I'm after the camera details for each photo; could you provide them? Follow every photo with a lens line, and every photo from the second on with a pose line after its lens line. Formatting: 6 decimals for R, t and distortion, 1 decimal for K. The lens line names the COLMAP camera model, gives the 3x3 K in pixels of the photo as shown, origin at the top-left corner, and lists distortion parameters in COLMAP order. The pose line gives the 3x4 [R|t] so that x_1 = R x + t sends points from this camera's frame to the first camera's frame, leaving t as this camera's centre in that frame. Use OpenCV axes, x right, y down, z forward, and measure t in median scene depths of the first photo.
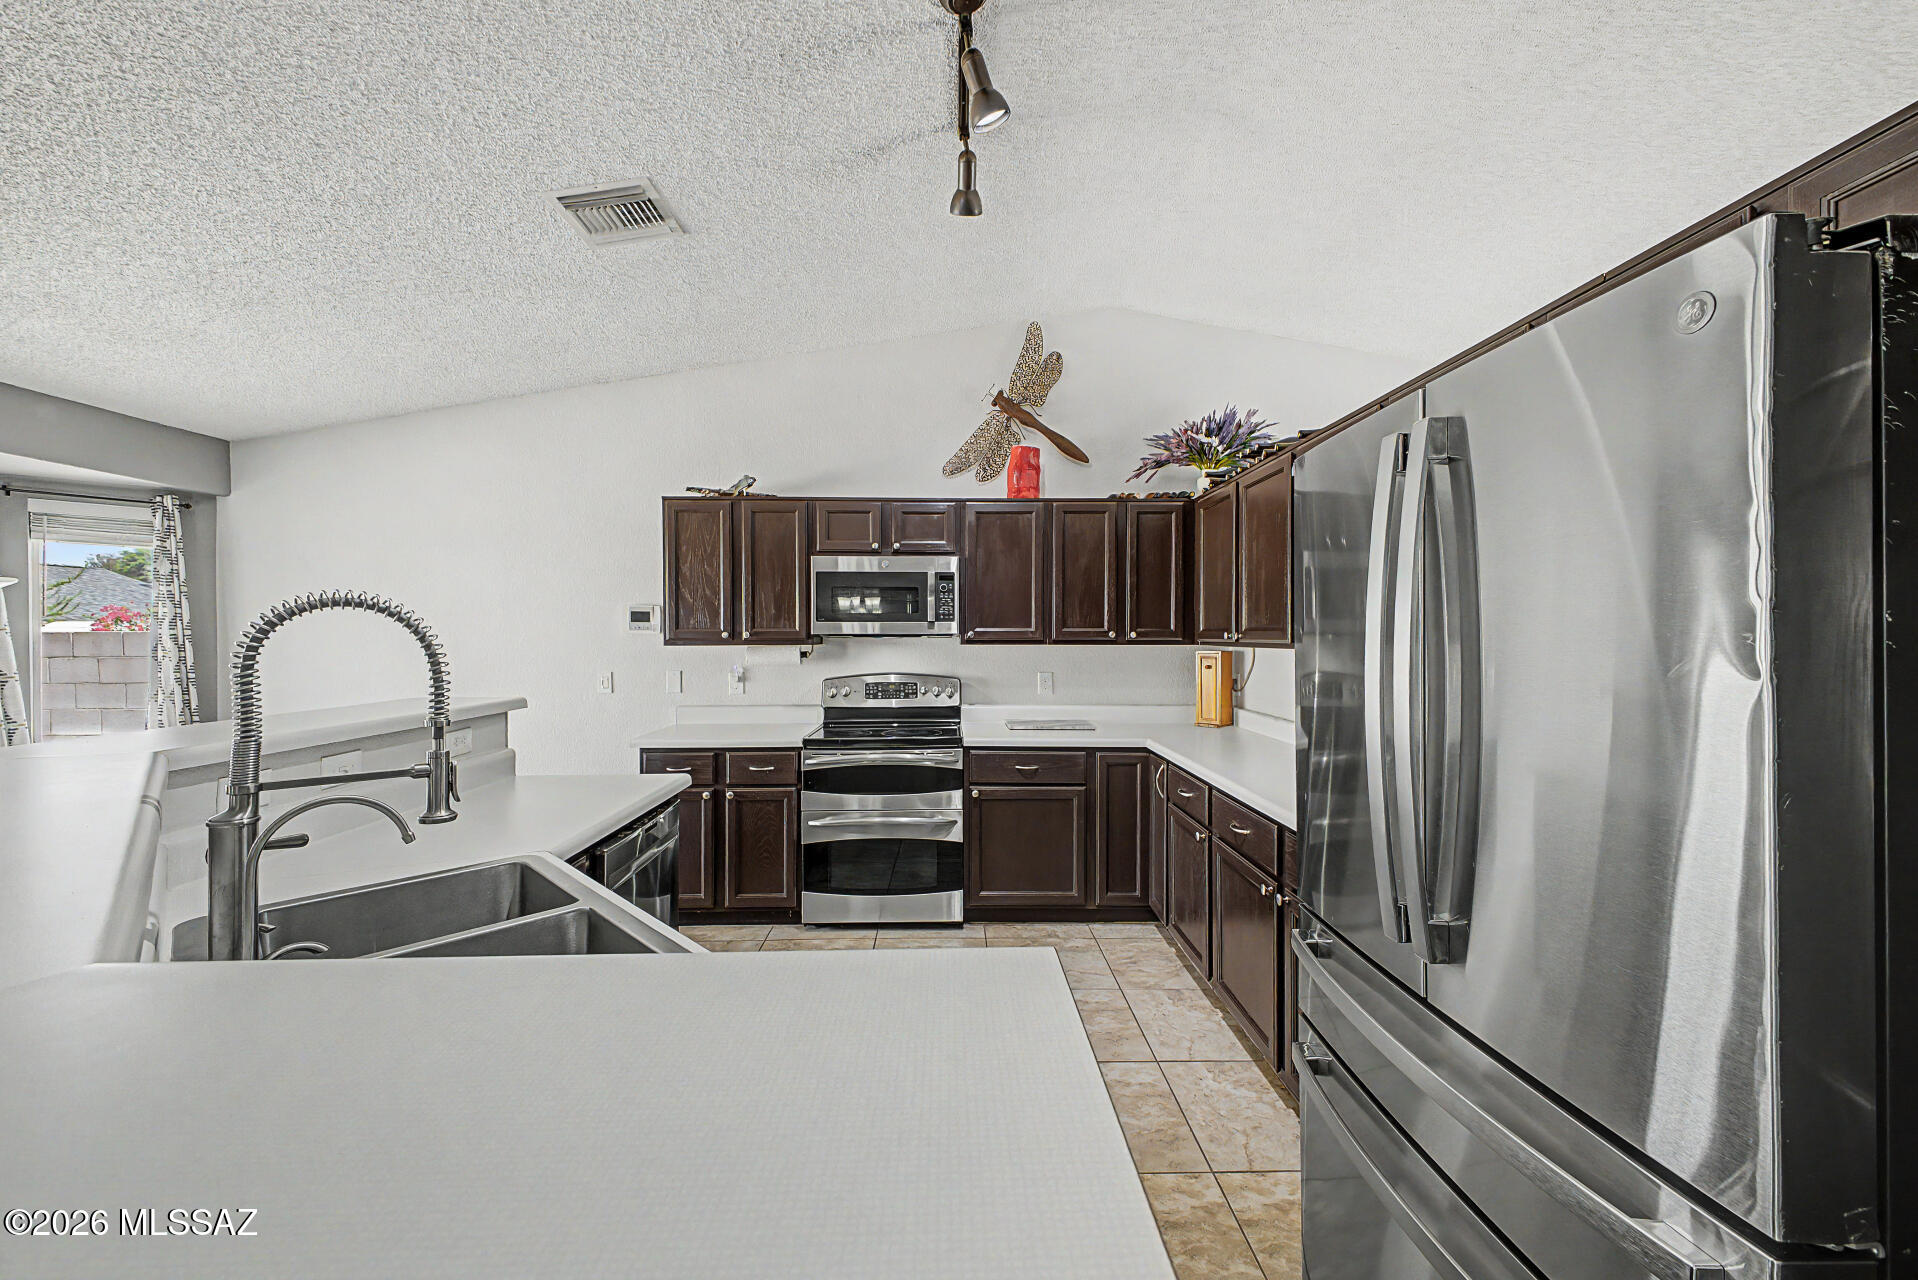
lens RADIAL K [[766.4, 0, 950.1], [0, 766.4, 639.8], [0, 0, 1]] dist [0.020565, -0.006145]
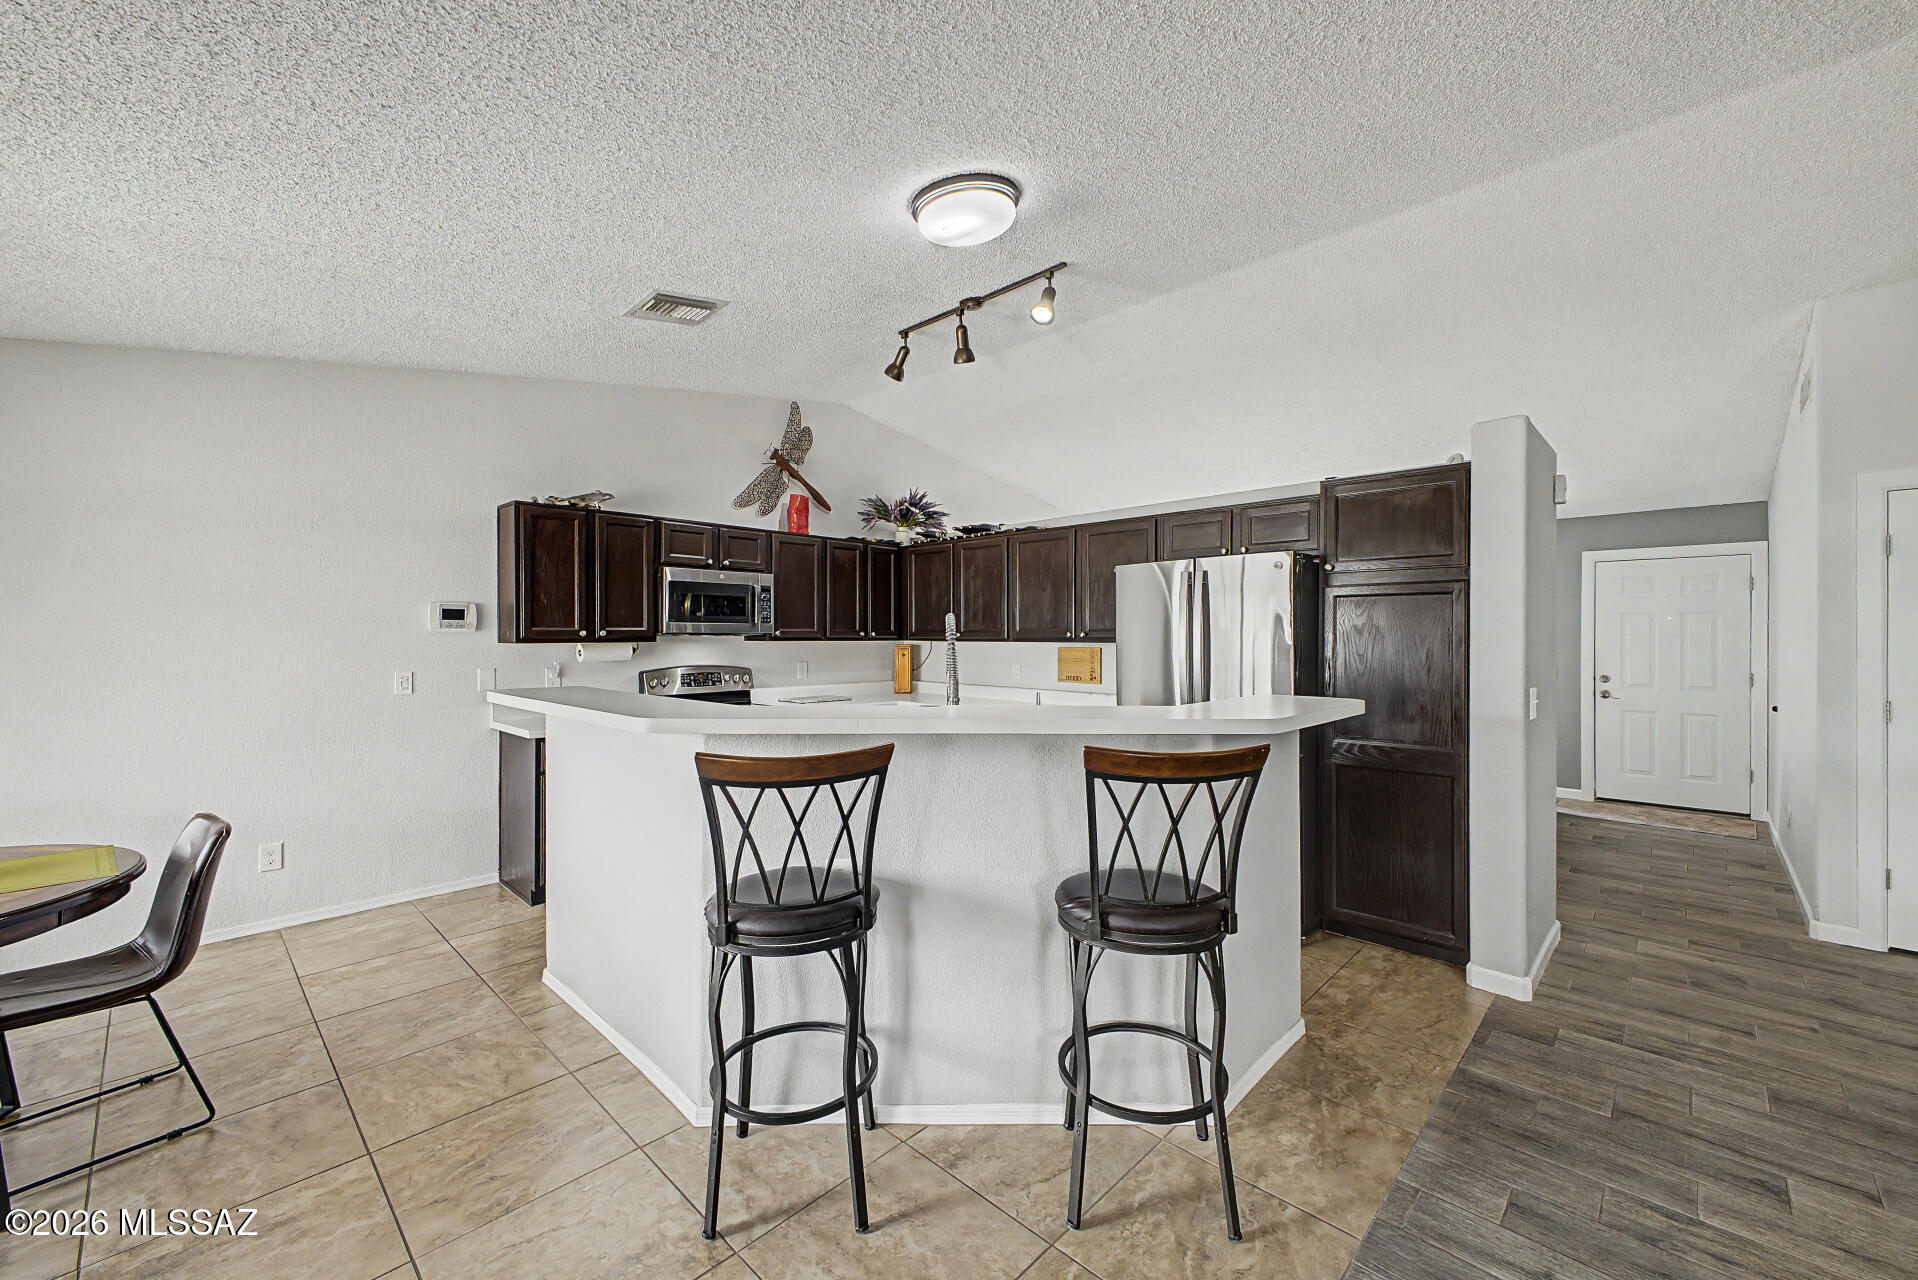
lens RADIAL K [[766.4, 0, 962.0], [0, 766.4, 636.4], [0, 0, 1]] dist [0.020565, -0.006145]
pose [[0.706838, 0.000596, 0.707375, -0.668742], [0.002031, 0.999994, -0.002872, 0.002505], [-0.707372, 0.003467, 0.706833, -0.163521]]
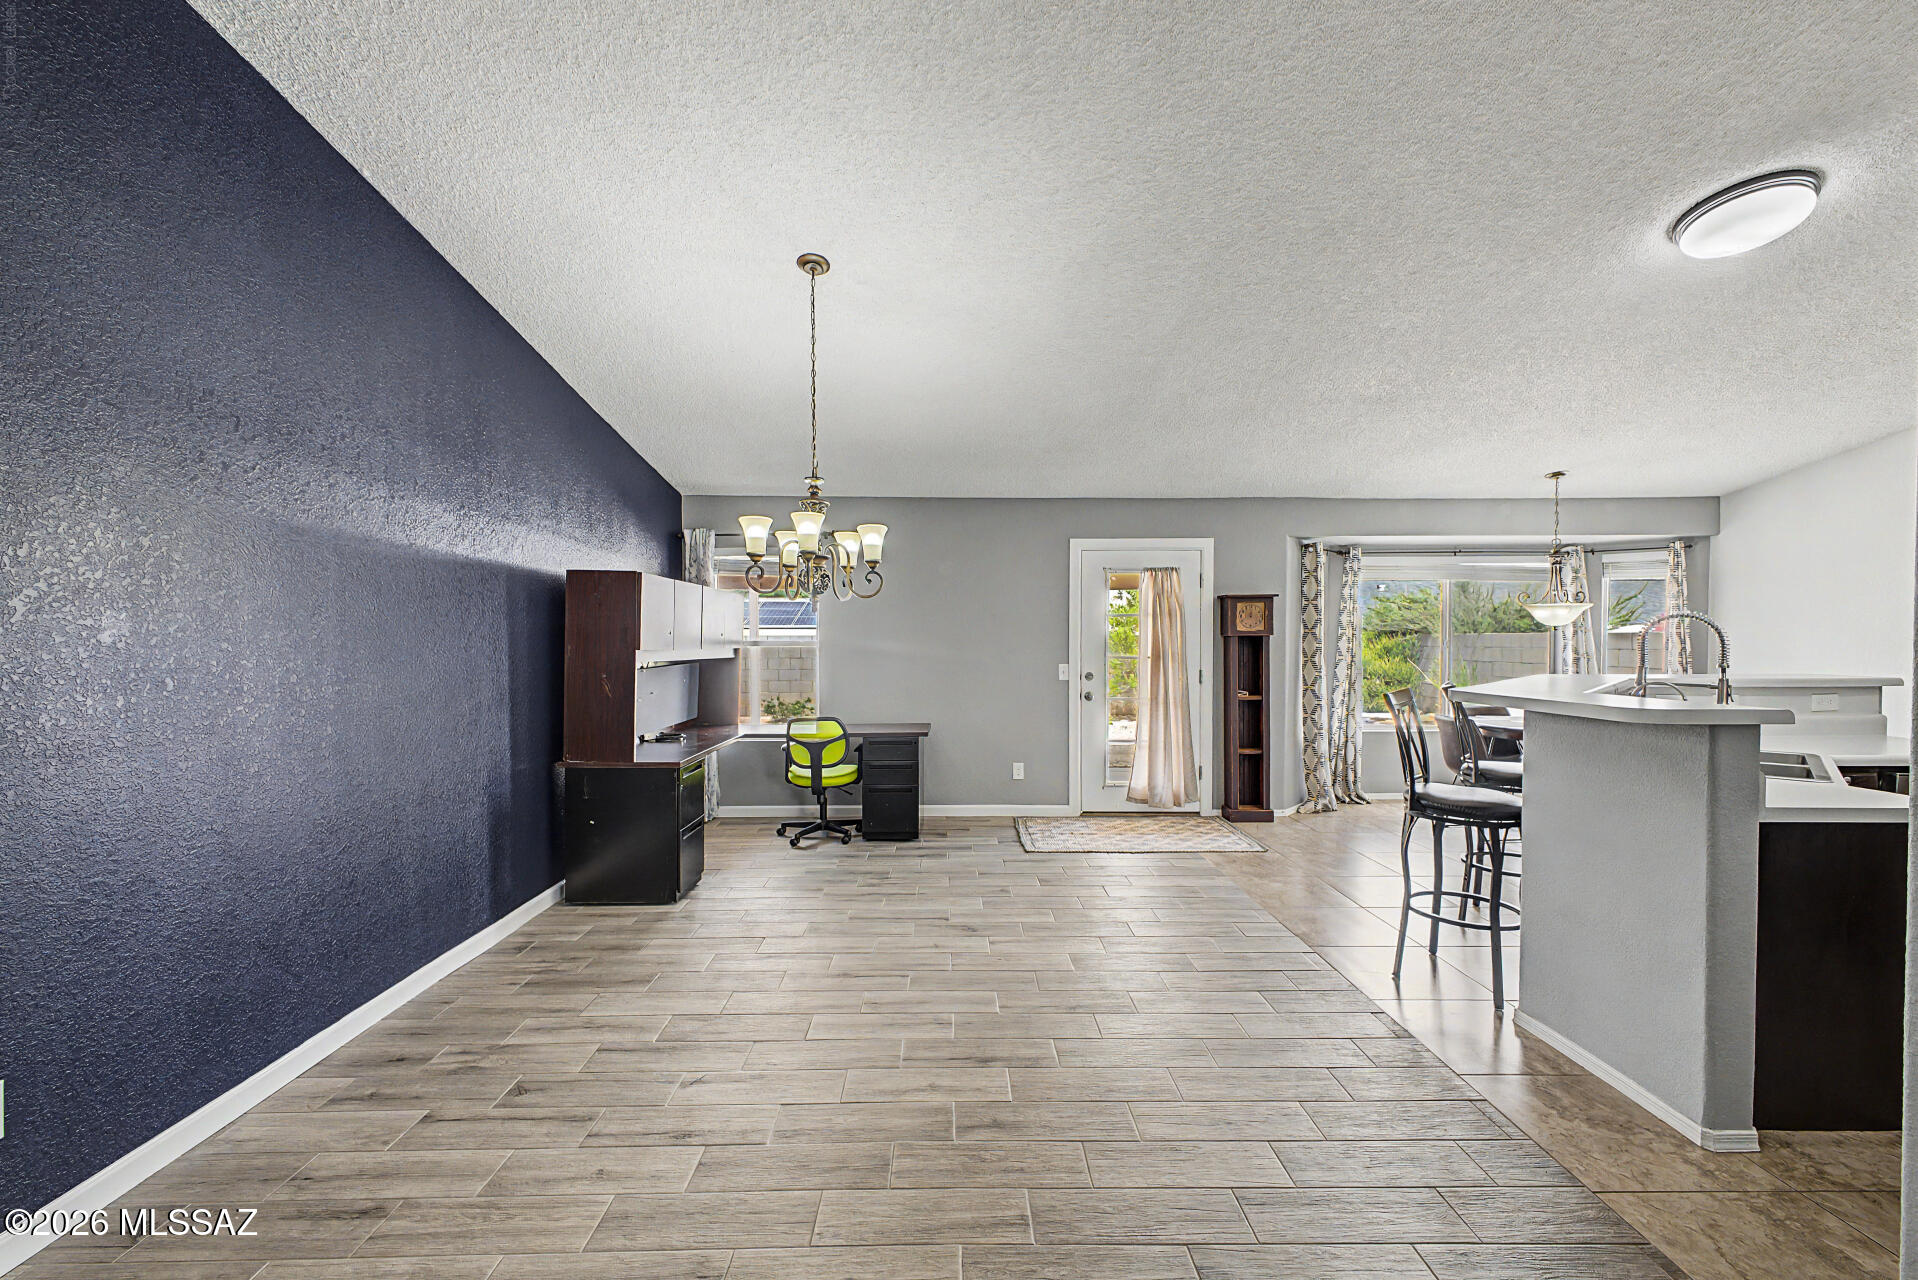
lens RADIAL K [[766.4, 0, 991.3], [0, 766.4, 663.2], [0, 0, 1]] dist [0.020565, -0.006145]
pose [[0.020110, 0.031263, -0.999309, 0.496282], [-0.003685, 0.999507, 0.031195, 0.011380], [0.999791, 0.003055, 0.020215, -0.377306]]
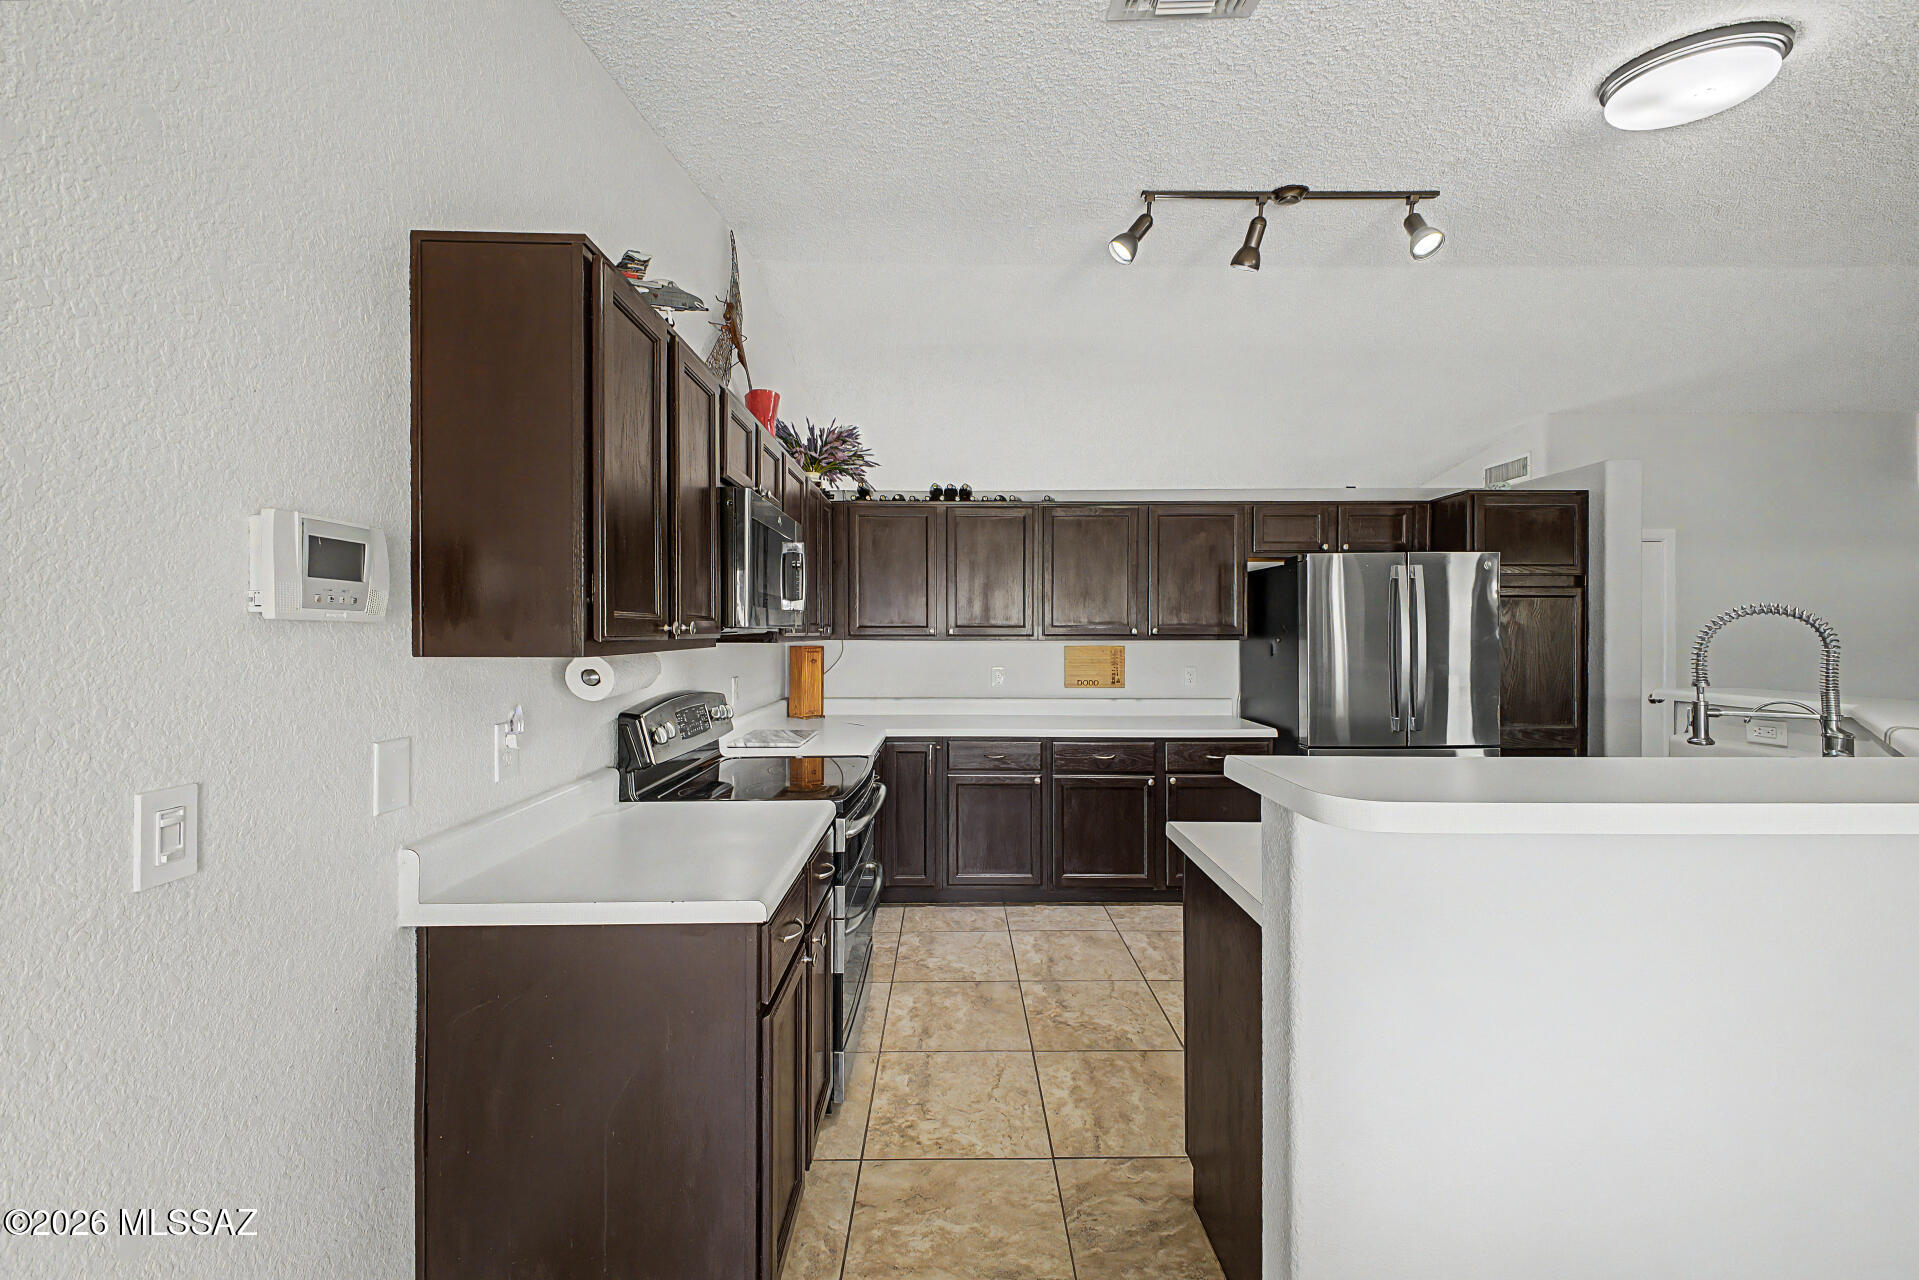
lens RADIAL K [[766.8, 0, 962.2], [0, 766.8, 628.9], [0, 0, 1]] dist [0.020565, -0.006145]
pose [[-0.003696, 0.005282, 0.999979, -0.710065], [0.004394, 0.999976, -0.005265, -0.001823], [-0.999984, 0.004374, -0.003719, 0.796642]]
